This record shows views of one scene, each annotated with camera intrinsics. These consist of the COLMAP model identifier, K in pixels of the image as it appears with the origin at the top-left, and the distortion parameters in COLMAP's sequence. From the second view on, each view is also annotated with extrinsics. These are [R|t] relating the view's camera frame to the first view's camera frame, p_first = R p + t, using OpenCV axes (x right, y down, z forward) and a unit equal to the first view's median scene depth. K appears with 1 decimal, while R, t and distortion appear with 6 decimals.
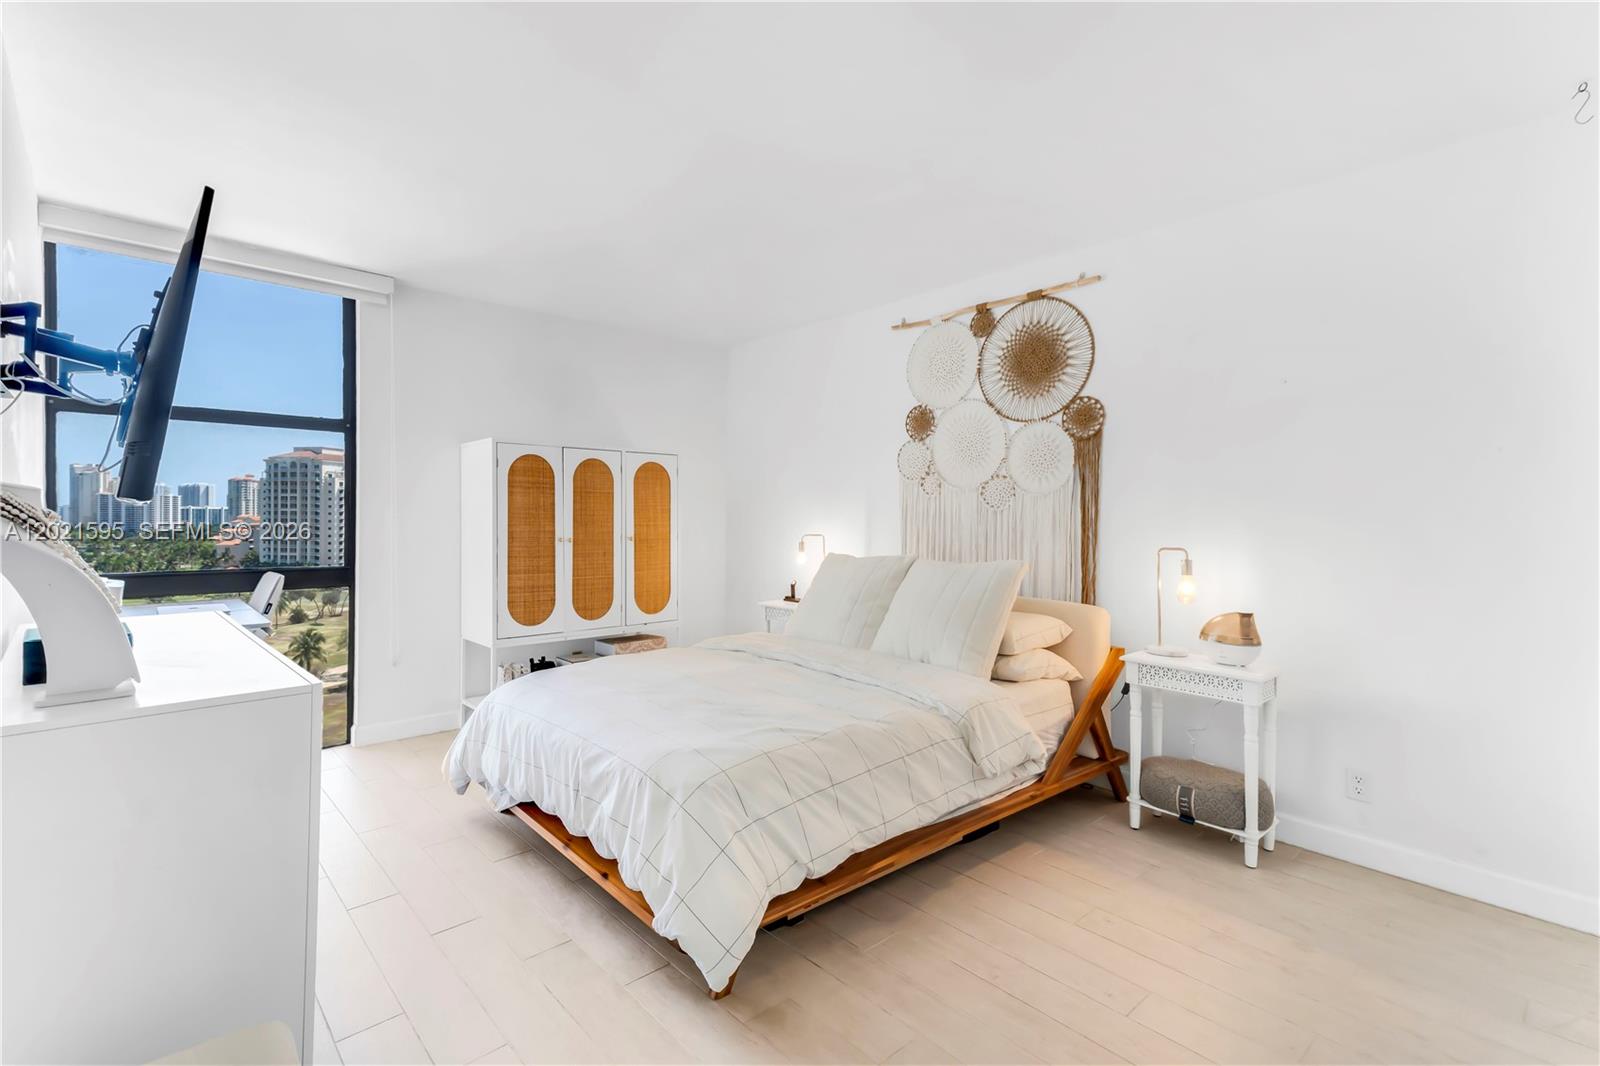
lens RADIAL K [[748.9, 0, 780.6], [0, 748.9, 512.3], [0, 0, 1]] dist [0.011564, 0.000377]
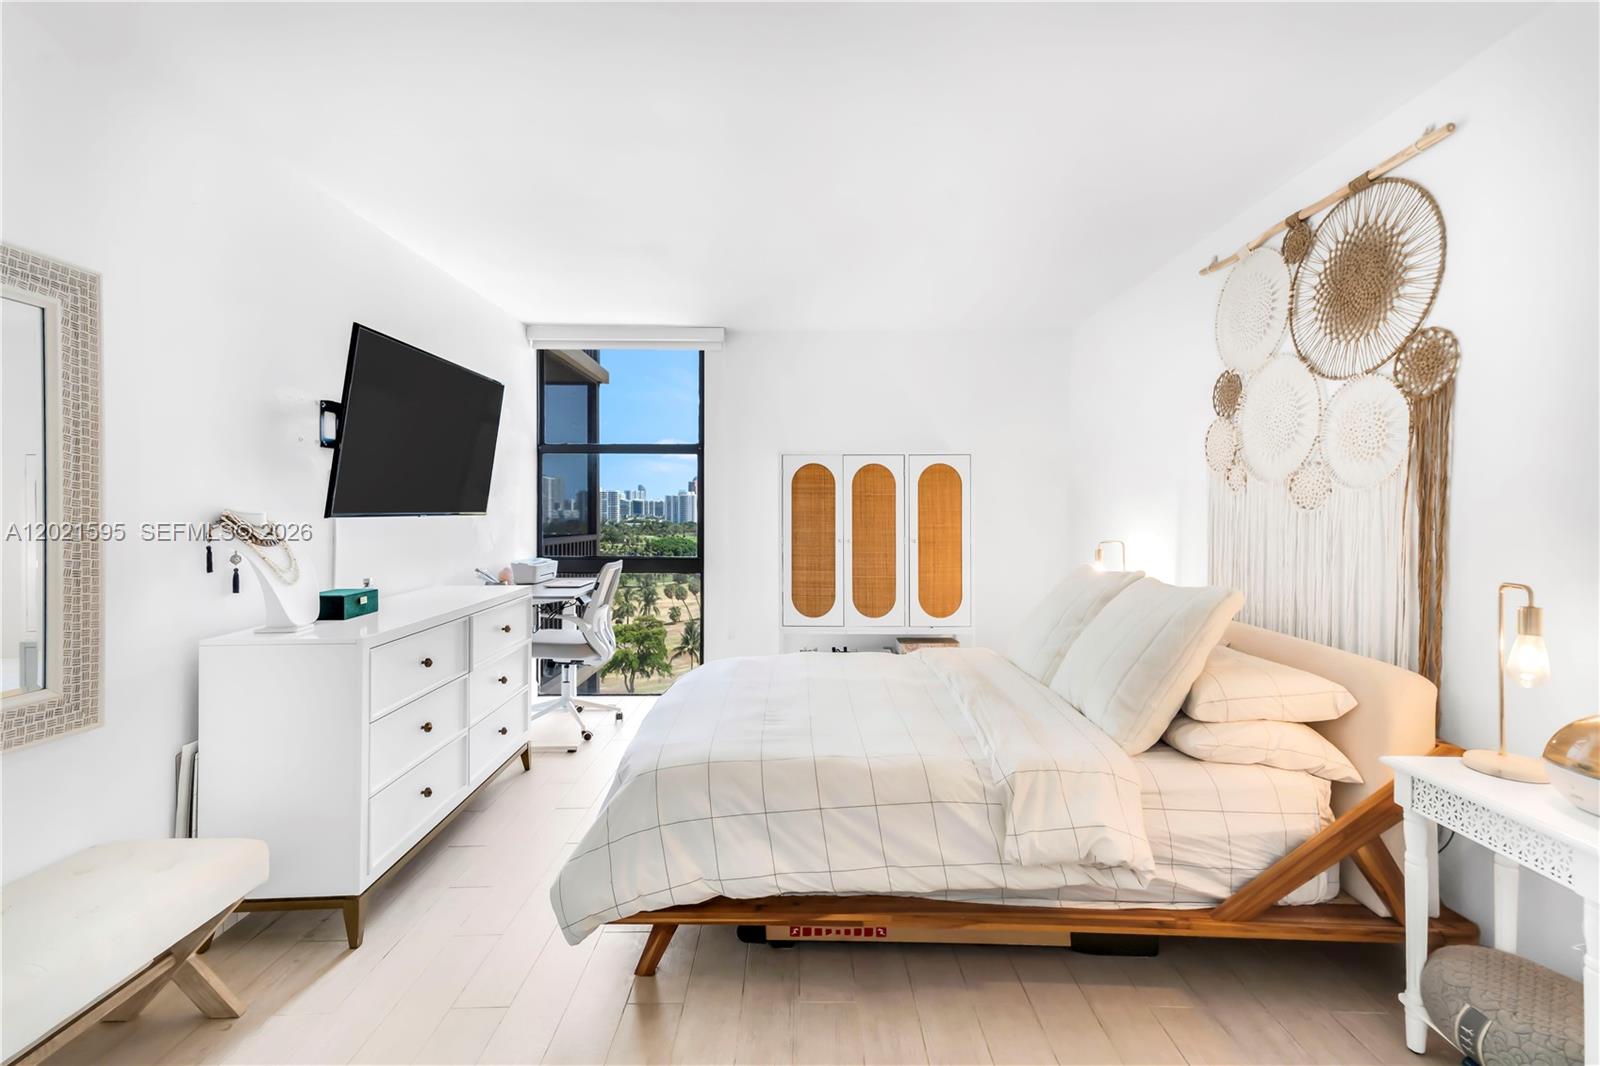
lens RADIAL K [[733.1, 0, 800.3], [0, 733.1, 513.0], [0, 0, 1]] dist [-0.002501, 0.000397]
pose [[0.731066, -0.001661, -0.682305, 0.410007], [0.007590, 0.999955, 0.005698, -0.010168], [0.682264, -0.009344, 0.731046, 0.199666]]
